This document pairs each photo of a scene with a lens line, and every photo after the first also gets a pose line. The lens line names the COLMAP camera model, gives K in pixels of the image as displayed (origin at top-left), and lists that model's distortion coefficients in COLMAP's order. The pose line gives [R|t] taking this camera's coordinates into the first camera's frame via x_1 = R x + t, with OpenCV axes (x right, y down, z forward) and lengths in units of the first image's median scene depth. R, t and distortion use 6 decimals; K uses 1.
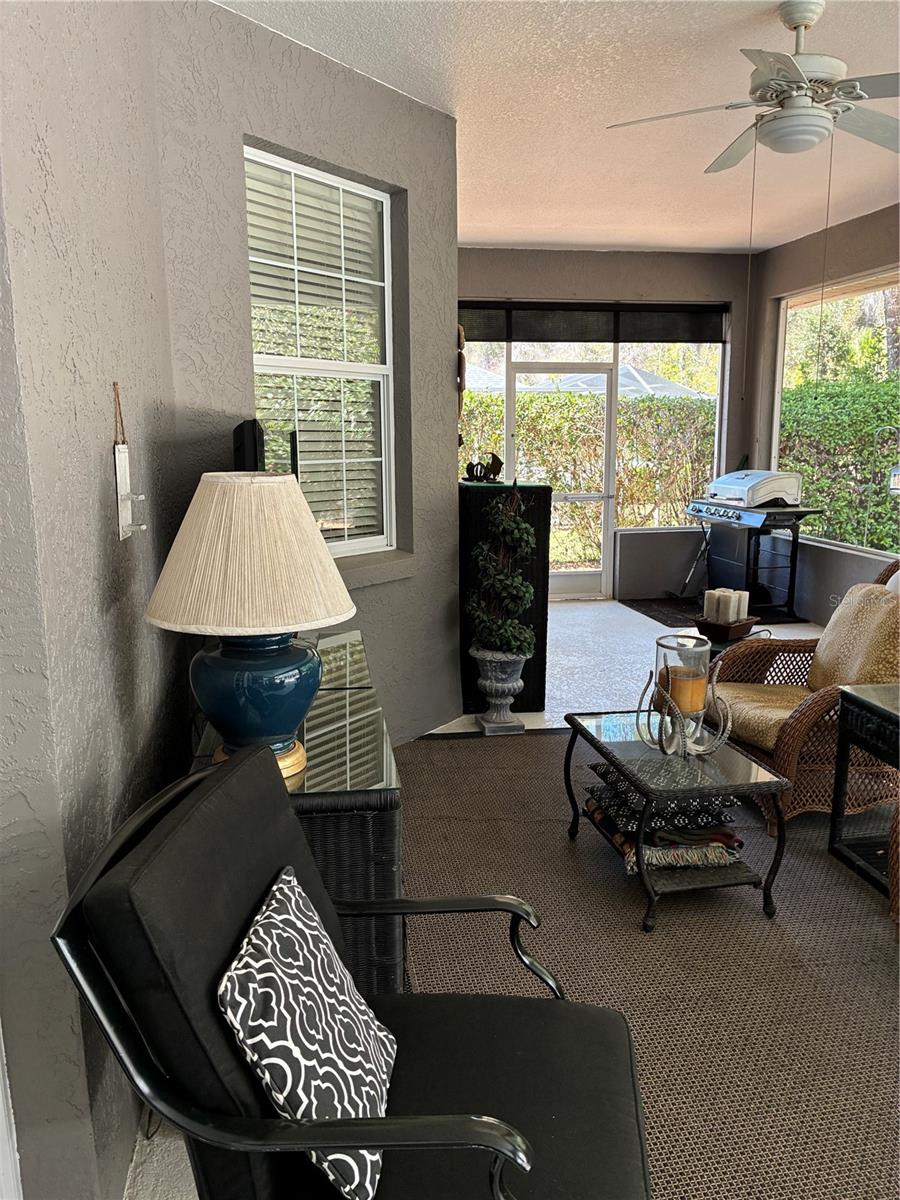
lens RADIAL K [[906.7, 0, 457.3], [0, 906.7, 595.8], [0, 0, 1]] dist [0.052662, -0.068633]
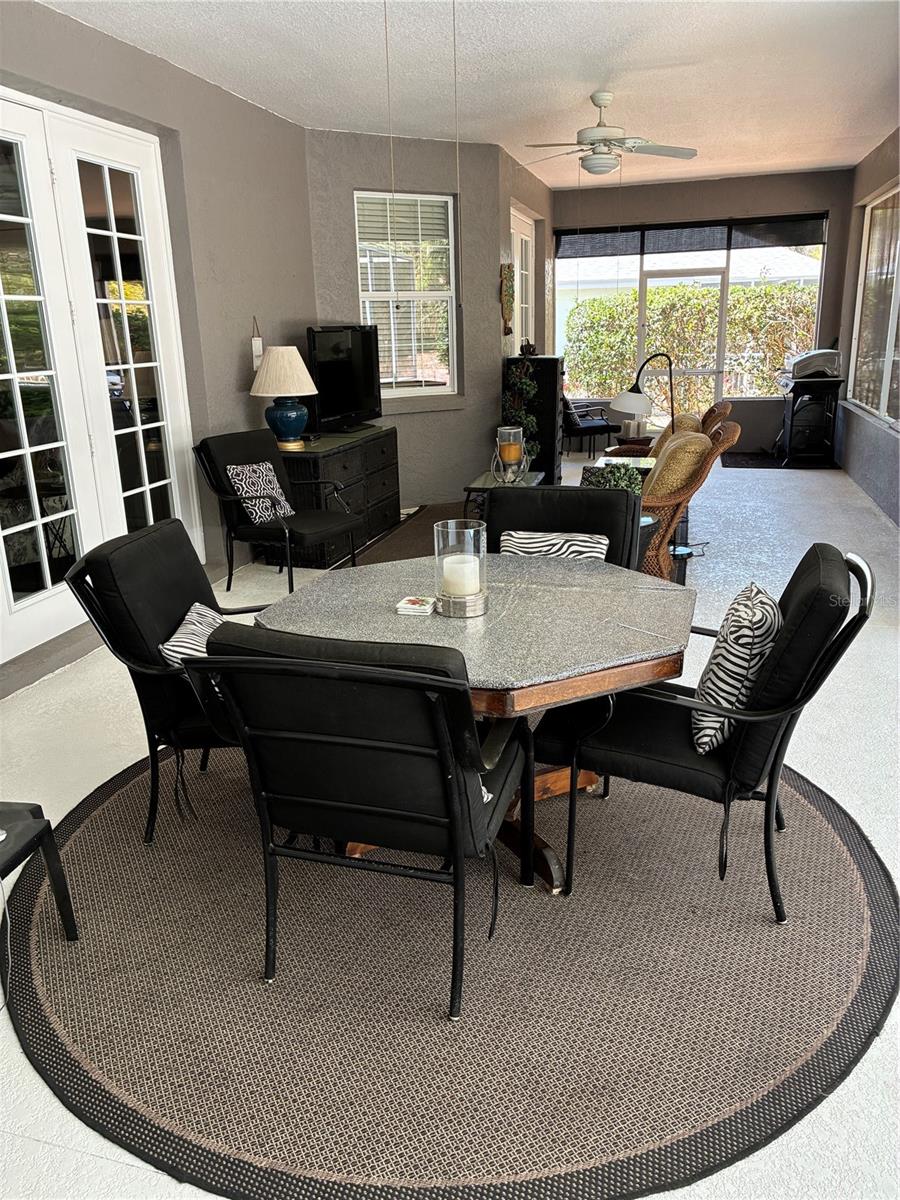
lens RADIAL K [[906.7, 0, 442.3], [0, 906.7, 605.0], [0, 0, 1]] dist [0.052662, -0.068633]
pose [[0.905004, 0.101815, -0.413040, 0.695207], [-0.051022, 0.989906, 0.132220, 0.126419], [0.422333, -0.098586, 0.901064, -0.698399]]
